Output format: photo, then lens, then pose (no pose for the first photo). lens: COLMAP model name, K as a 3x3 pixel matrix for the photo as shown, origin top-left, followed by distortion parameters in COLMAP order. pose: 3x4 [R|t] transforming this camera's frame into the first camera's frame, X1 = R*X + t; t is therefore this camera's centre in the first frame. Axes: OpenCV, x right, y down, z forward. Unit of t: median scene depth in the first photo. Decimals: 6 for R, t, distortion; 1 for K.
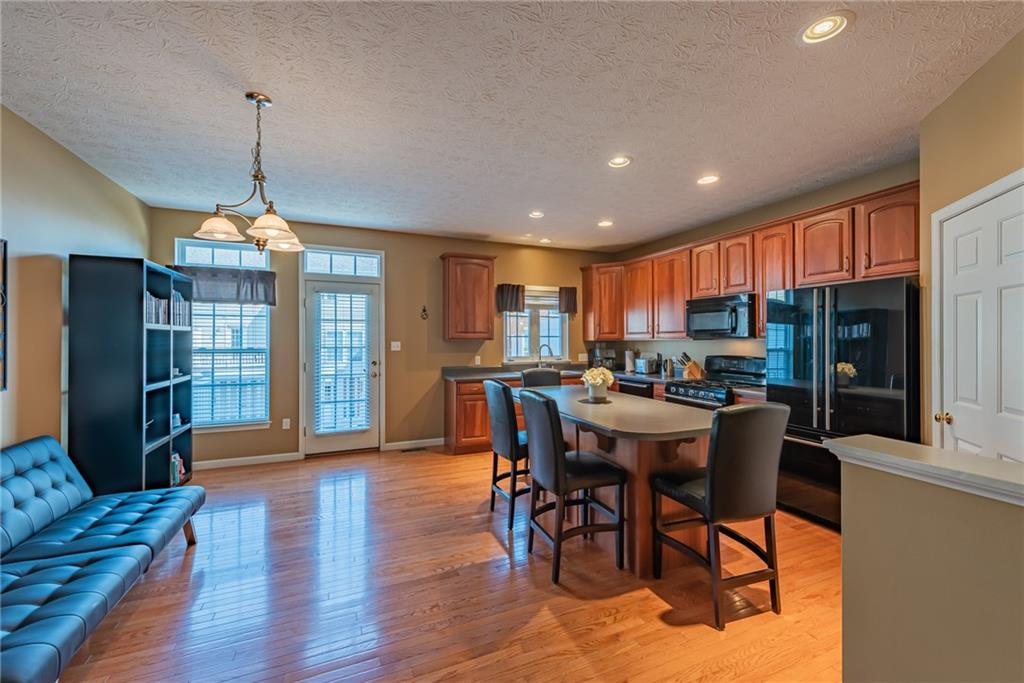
lens RADIAL K [[407.9, 0, 510.9], [0, 407.9, 340.5], [0, 0, 1]] dist [0.014088, -0.000308]
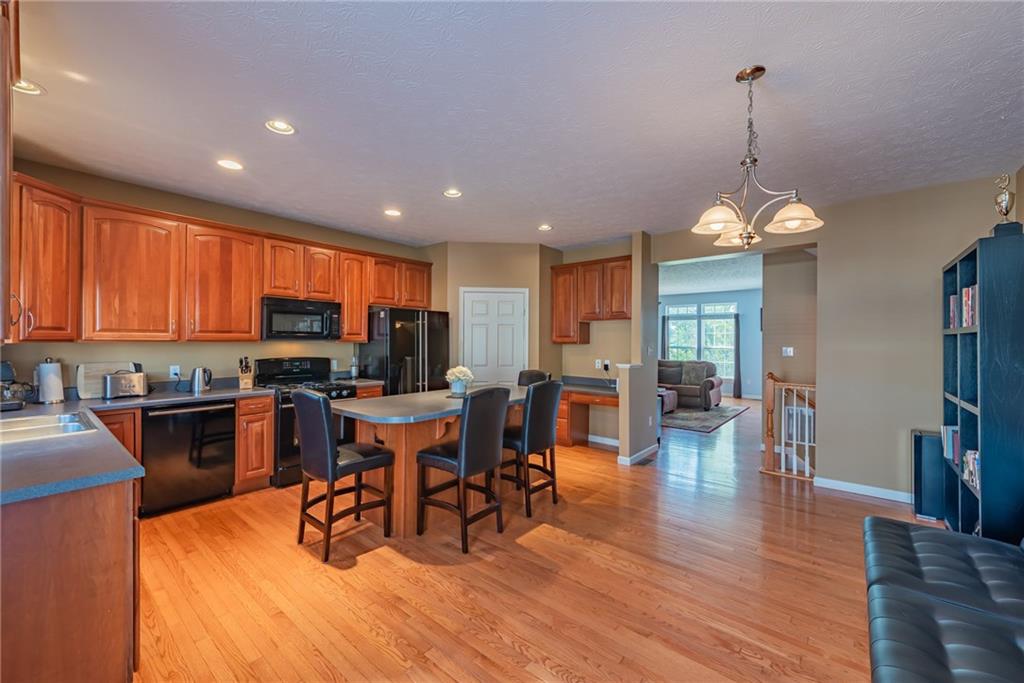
lens RADIAL K [[407.9, 0, 510.9], [0, 407.9, 340.5], [0, 0, 1]] dist [0.014088, -0.000308]
pose [[-0.463817, 0.001635, 0.885929, -0.812701], [-0.000181, 0.999998, -0.001941, -0.003813], [-0.885931, -0.001061, -0.463816, 1.308730]]
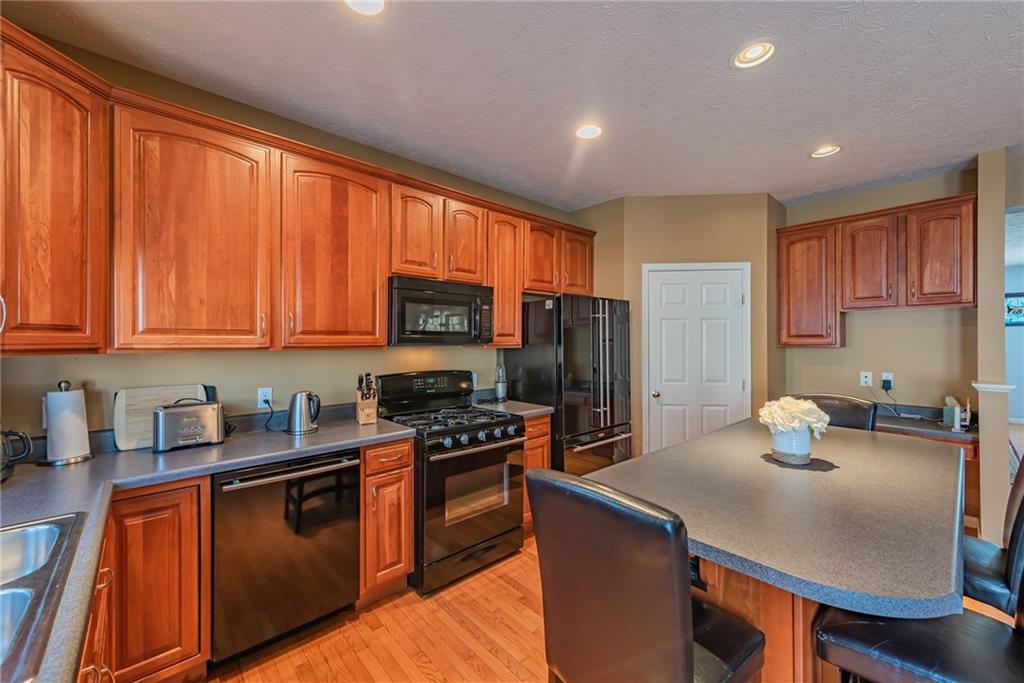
lens RADIAL K [[407.9, 0, 510.9], [0, 407.9, 340.5], [0, 0, 1]] dist [0.014088, -0.000308]
pose [[-0.340677, 0.005573, 0.940164, -0.175579], [0.006282, 0.999974, -0.003651, -0.012567], [-0.940159, 0.004662, -0.340703, 1.446984]]
